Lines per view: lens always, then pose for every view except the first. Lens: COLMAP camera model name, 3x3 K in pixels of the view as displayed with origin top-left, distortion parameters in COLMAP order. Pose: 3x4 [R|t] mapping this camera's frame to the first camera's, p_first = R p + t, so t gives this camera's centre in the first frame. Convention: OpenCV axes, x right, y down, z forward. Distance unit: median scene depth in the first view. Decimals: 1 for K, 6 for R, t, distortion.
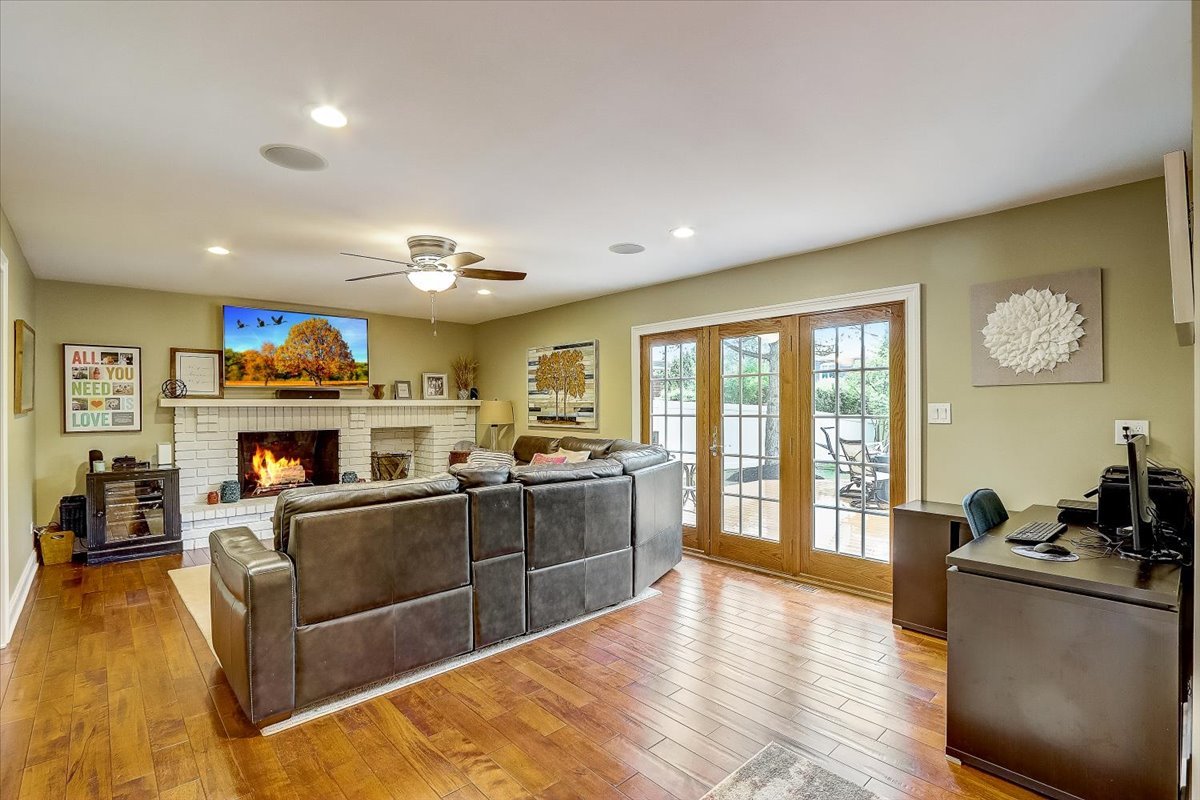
lens RADIAL K [[557.6, 0, 604.7], [0, 557.6, 404.0], [0, 0, 1]] dist [-0.022364, 0.004443]
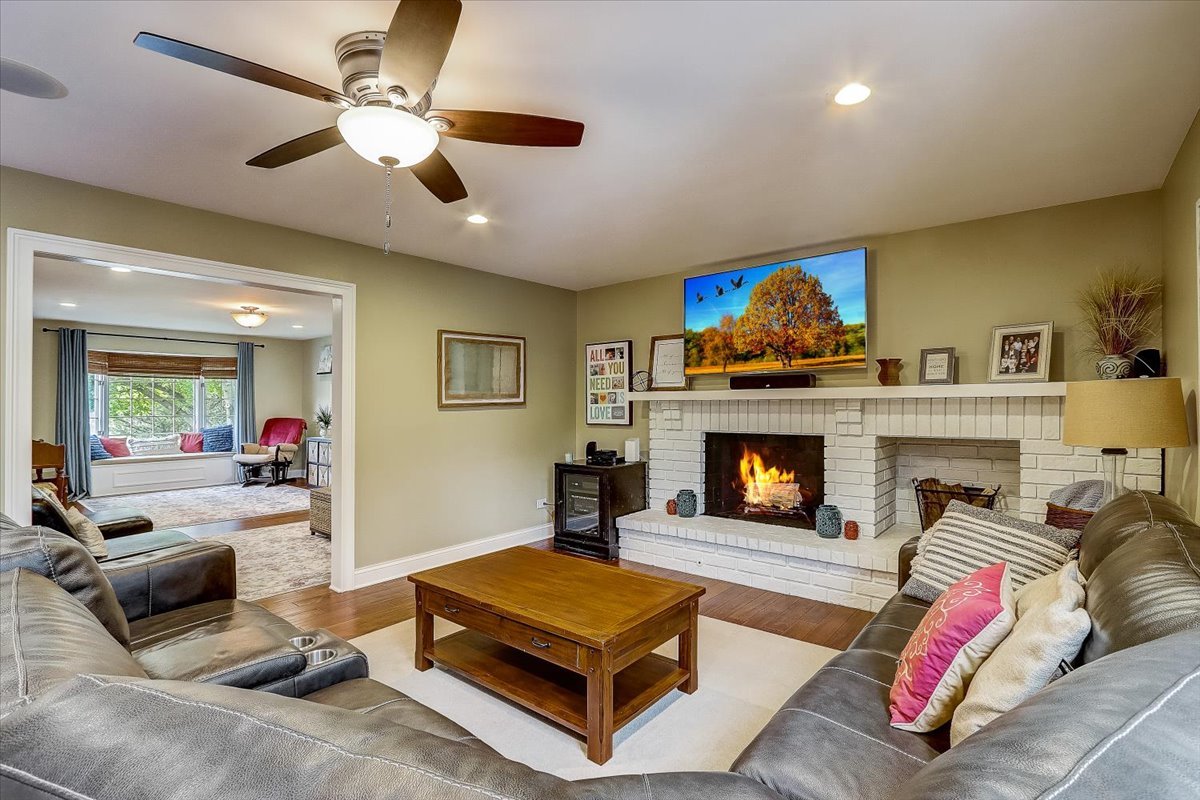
lens RADIAL K [[557.6, 0, 602.6], [0, 557.6, 401.6], [0, 0, 1]] dist [-0.022364, 0.004443]
pose [[0.144735, -0.006919, -0.989446, 0.125276], [0.004489, 0.999970, -0.006336, 0.012287], [0.989460, -0.003525, 0.144762, 0.764480]]
